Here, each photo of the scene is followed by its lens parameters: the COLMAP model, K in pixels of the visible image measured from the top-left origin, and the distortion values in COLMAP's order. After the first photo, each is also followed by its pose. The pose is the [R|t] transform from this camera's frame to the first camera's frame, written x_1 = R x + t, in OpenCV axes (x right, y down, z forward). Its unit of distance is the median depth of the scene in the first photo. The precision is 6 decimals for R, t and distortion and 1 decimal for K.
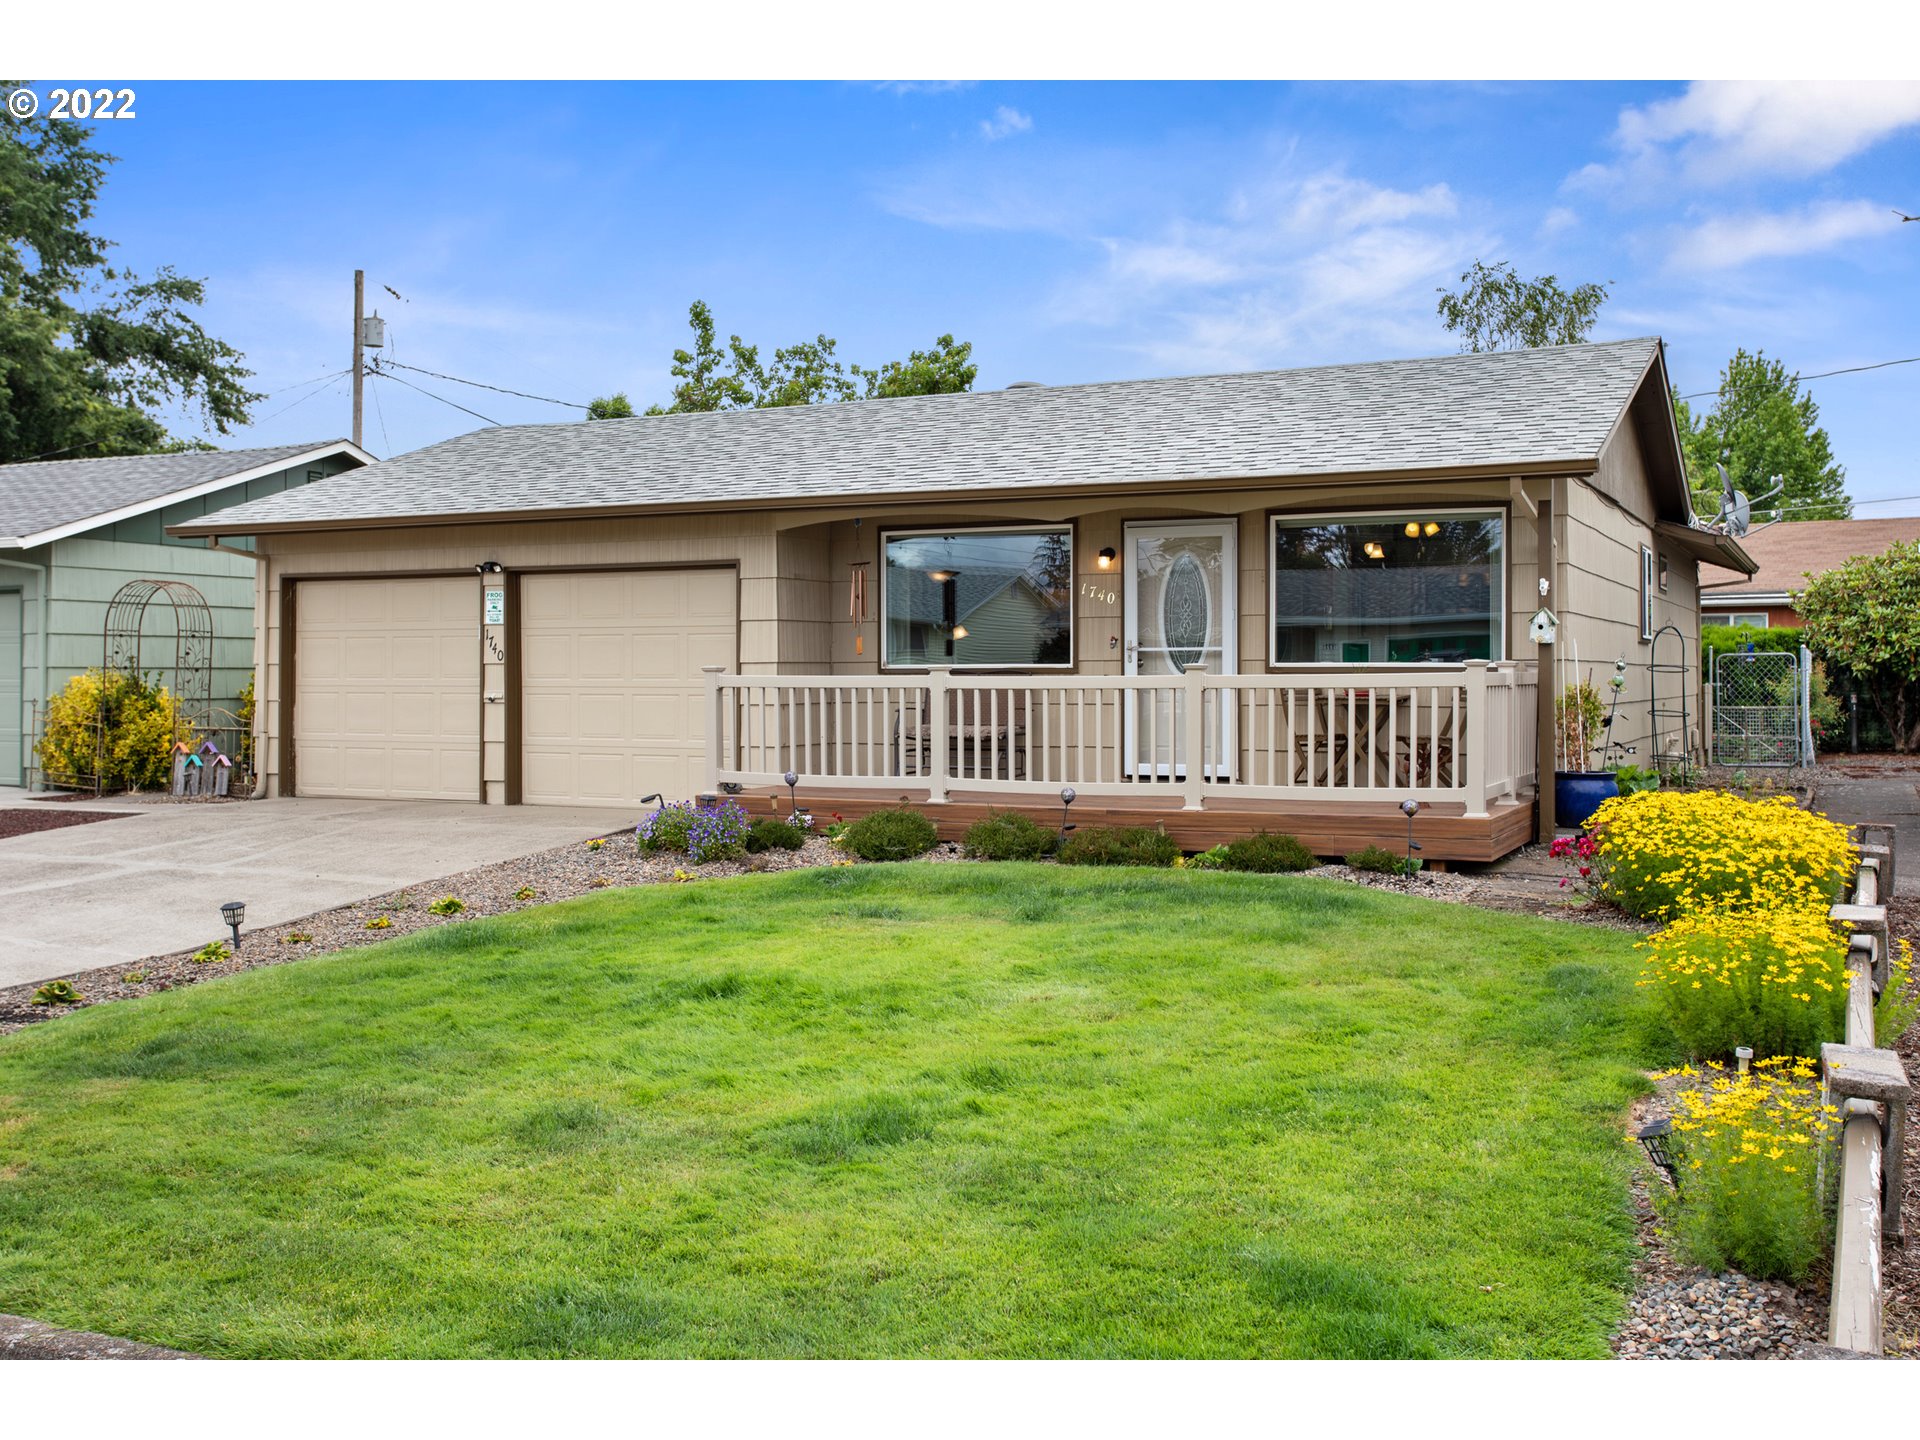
lens RADIAL K [[1905.6, 0, 949.0], [0, 1905.6, 699.8], [0, 0, 1]] dist [0.012552, 0.000000]
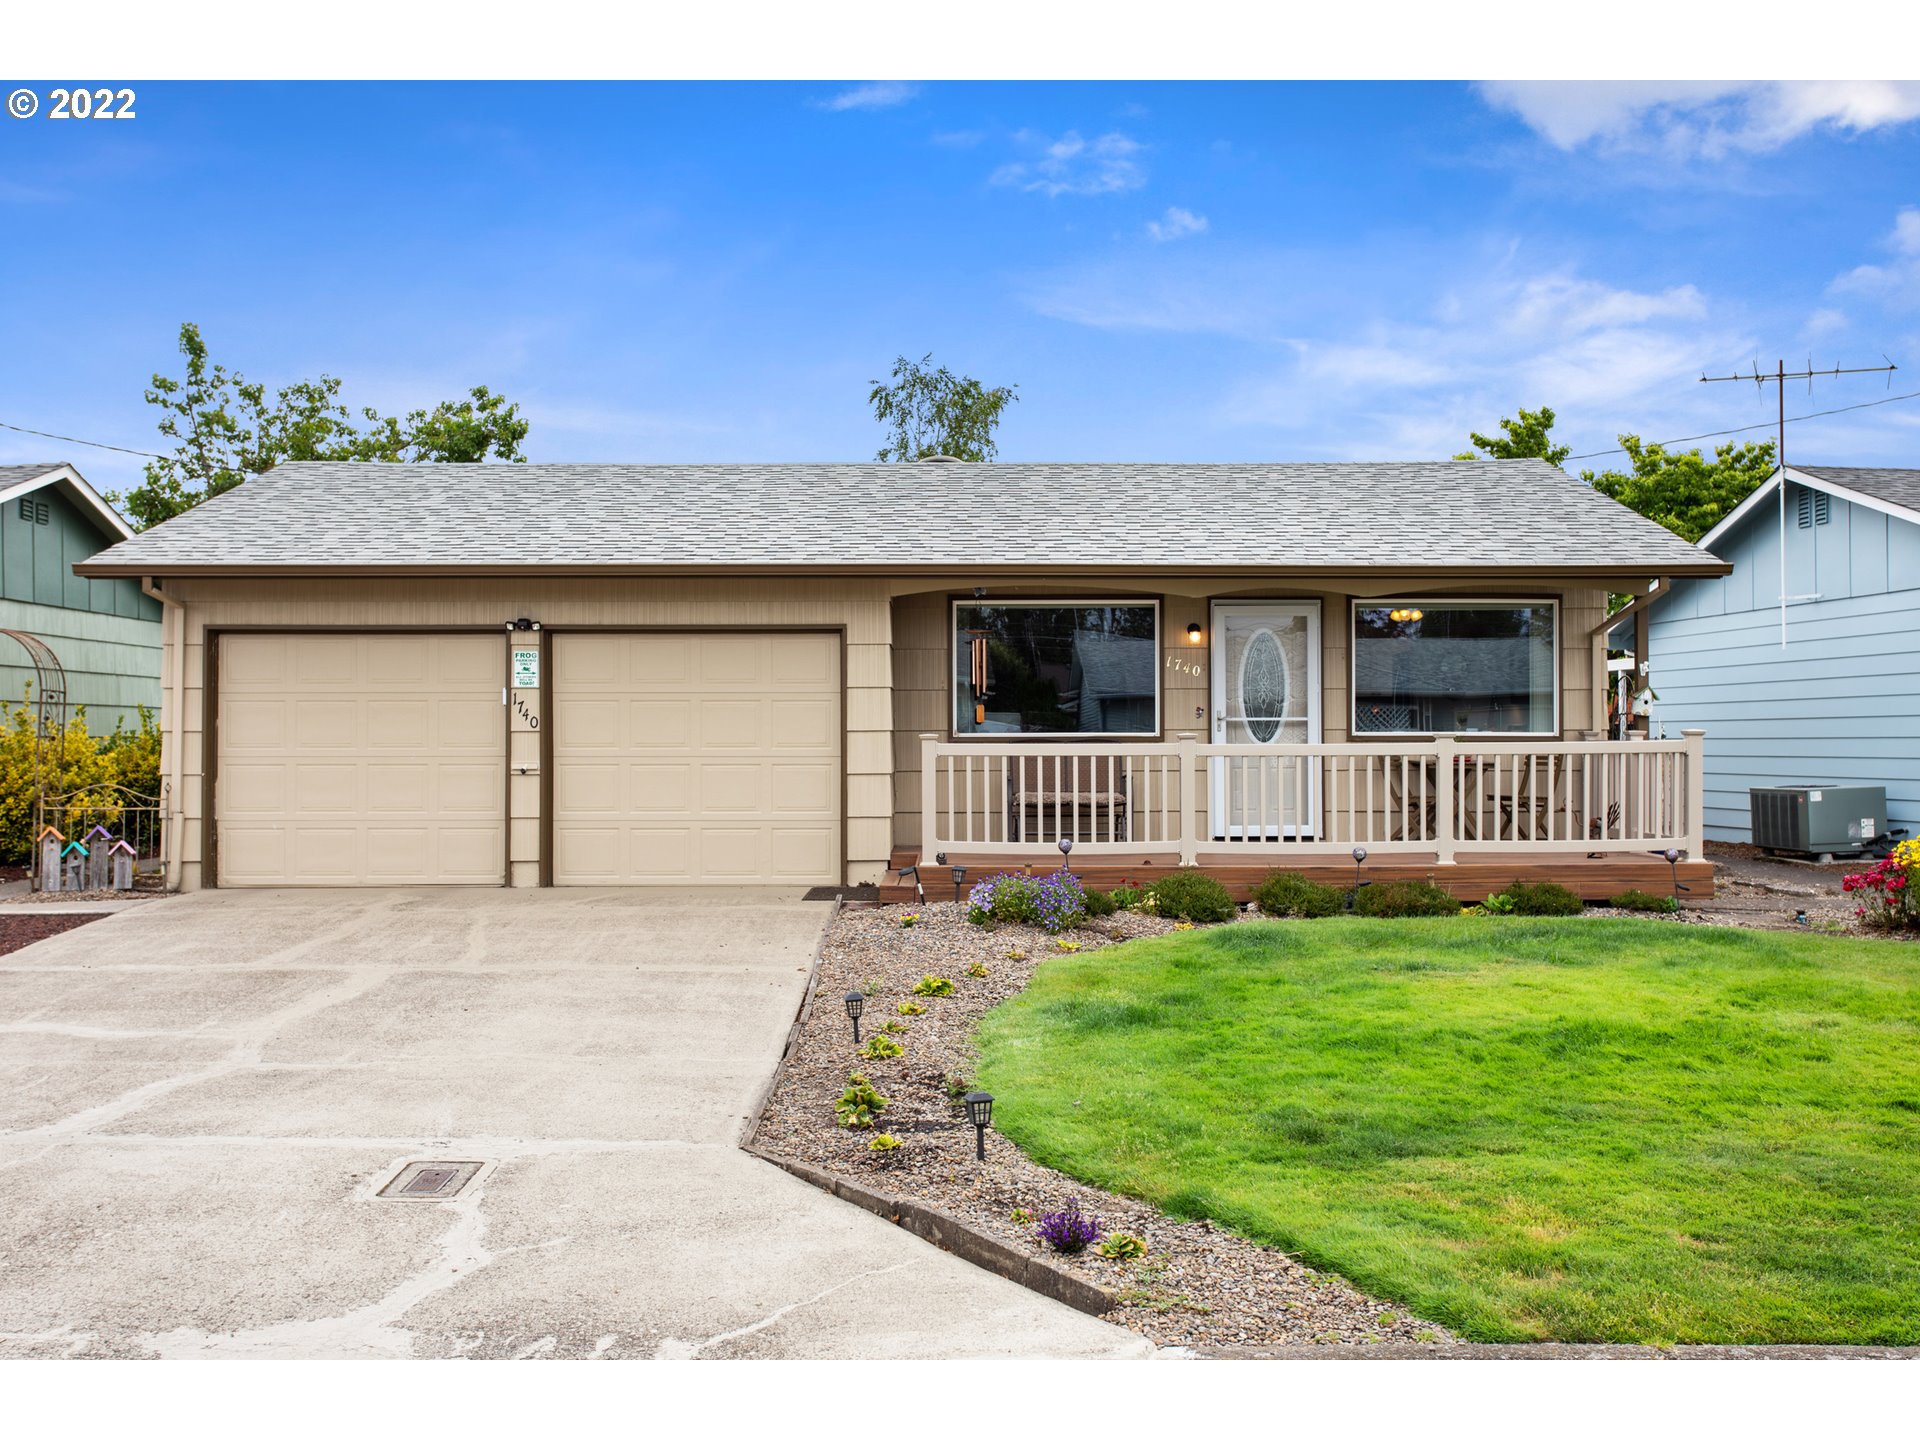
lens RADIAL K [[1905.6, 0, 927.4], [0, 1905.6, 716.2], [0, 0, 1]] dist [0.012552, 0.000000]
pose [[0.889660, 0.005550, 0.456590, -0.511859], [0.006779, 0.999655, -0.025361, -0.001881], [-0.456573, 0.025658, 0.889316, 0.116116]]
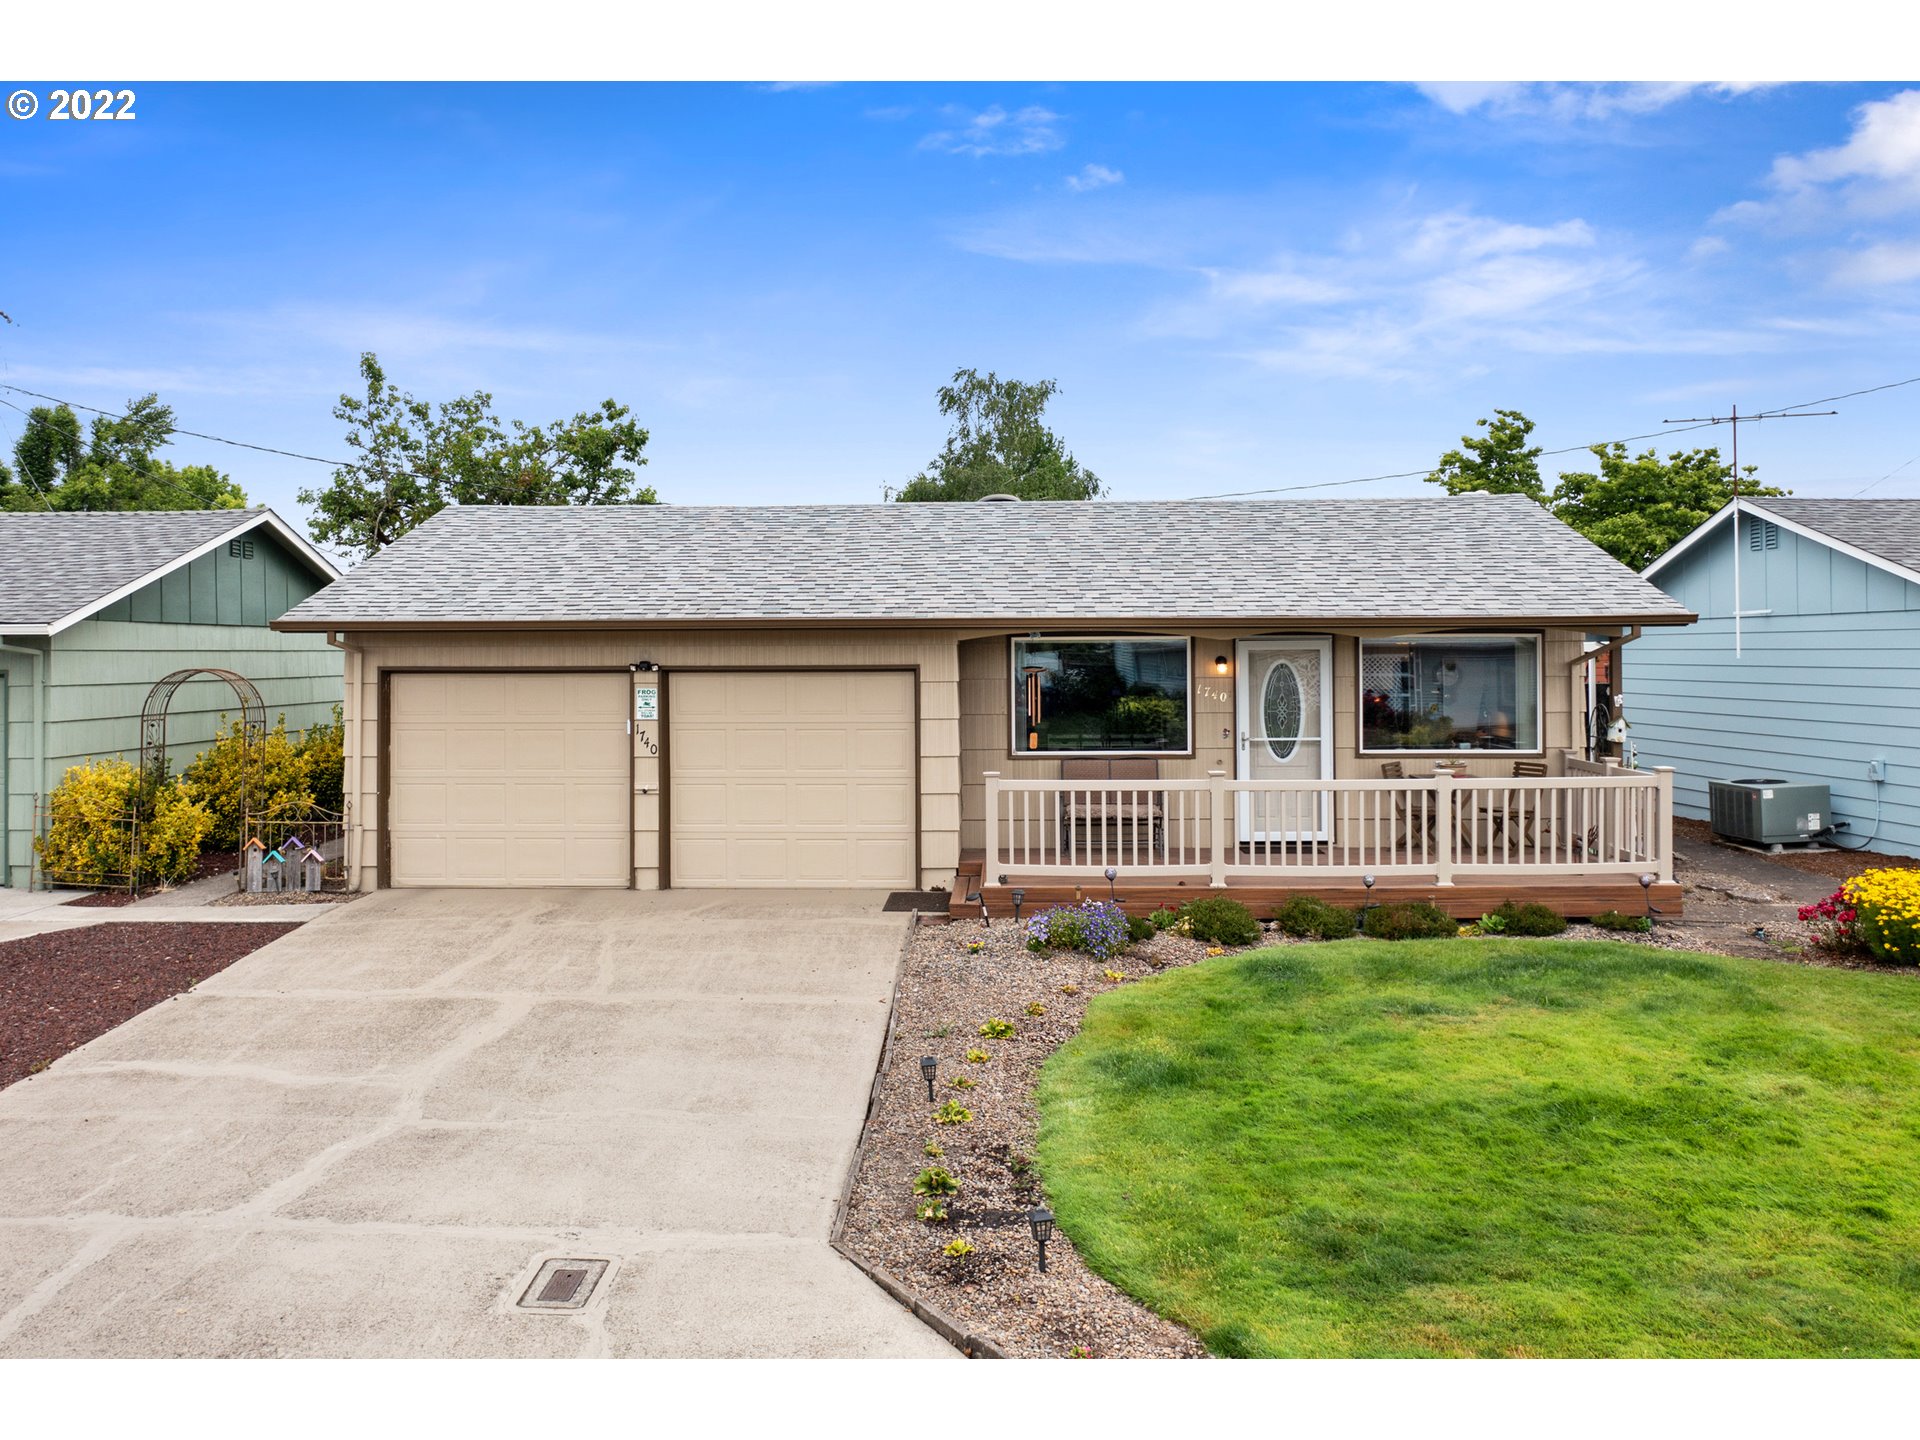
lens RADIAL K [[1606.9, 0, 904.3], [0, 1606.9, 625.8], [0, 0, 1]] dist [-0.020037, 0.012891]
pose [[0.911734, 0.000543, 0.410782, -0.504077], [0.009222, 0.999720, -0.021788, -0.075292], [-0.410679, 0.023653, 0.911473, 0.134540]]
